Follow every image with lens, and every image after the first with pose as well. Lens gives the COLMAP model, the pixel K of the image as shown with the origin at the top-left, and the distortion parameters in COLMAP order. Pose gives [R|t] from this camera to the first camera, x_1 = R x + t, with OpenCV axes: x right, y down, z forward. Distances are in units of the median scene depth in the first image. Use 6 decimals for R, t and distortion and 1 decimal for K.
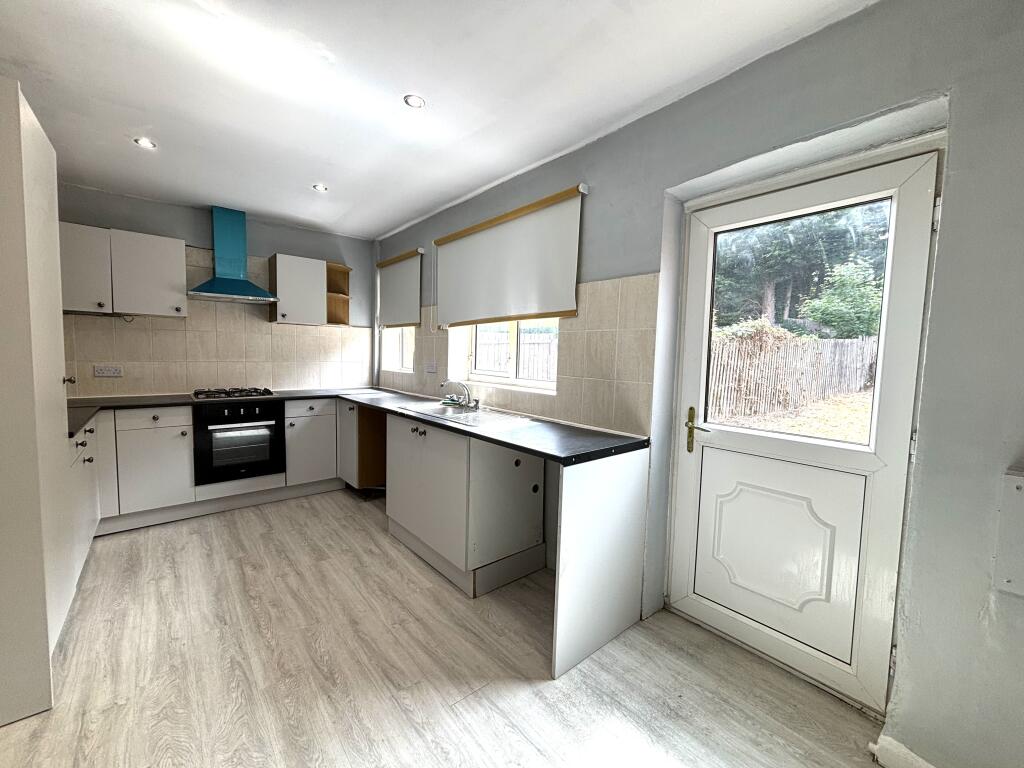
lens RADIAL K [[415.8, 0, 517.6], [0, 415.8, 383.9], [0, 0, 1]] dist [-0.002048, 0.000287]
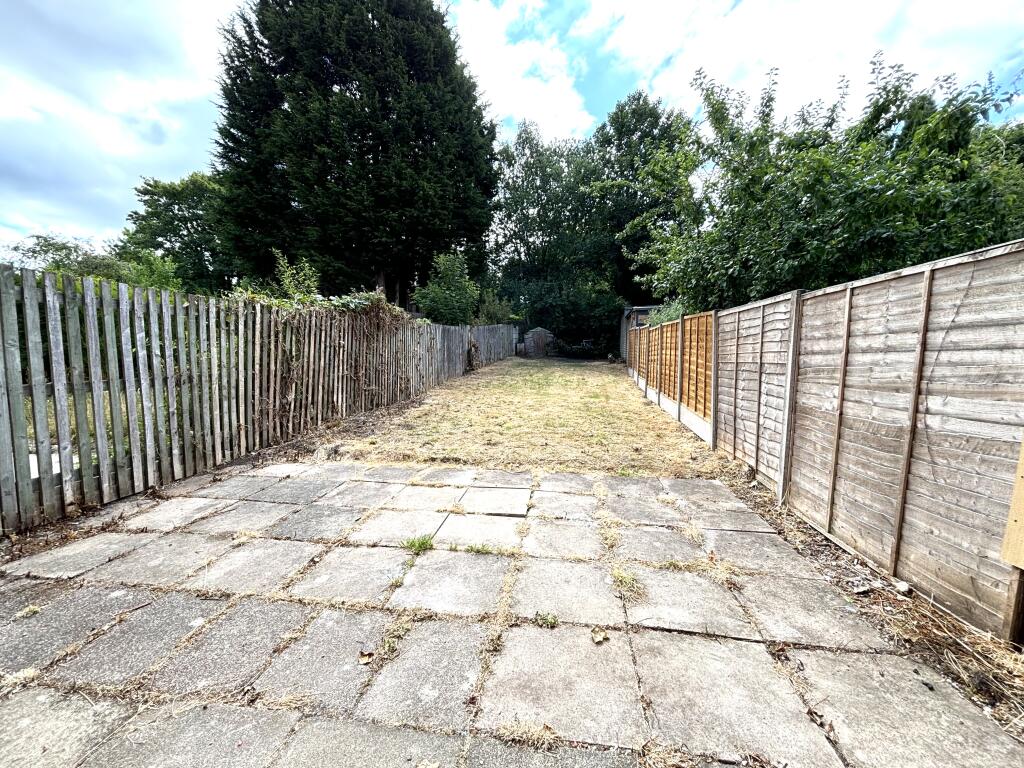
lens RADIAL K [[415.8, 0, 514.7], [0, 415.8, 390.3], [0, 0, 1]] dist [-0.002048, 0.000287]
pose [[0.659910, -0.073802, 0.747711, 0.138906], [0.054340, 0.997246, 0.050473, 0.011426], [-0.749377, 0.007323, 0.662103, 0.252489]]
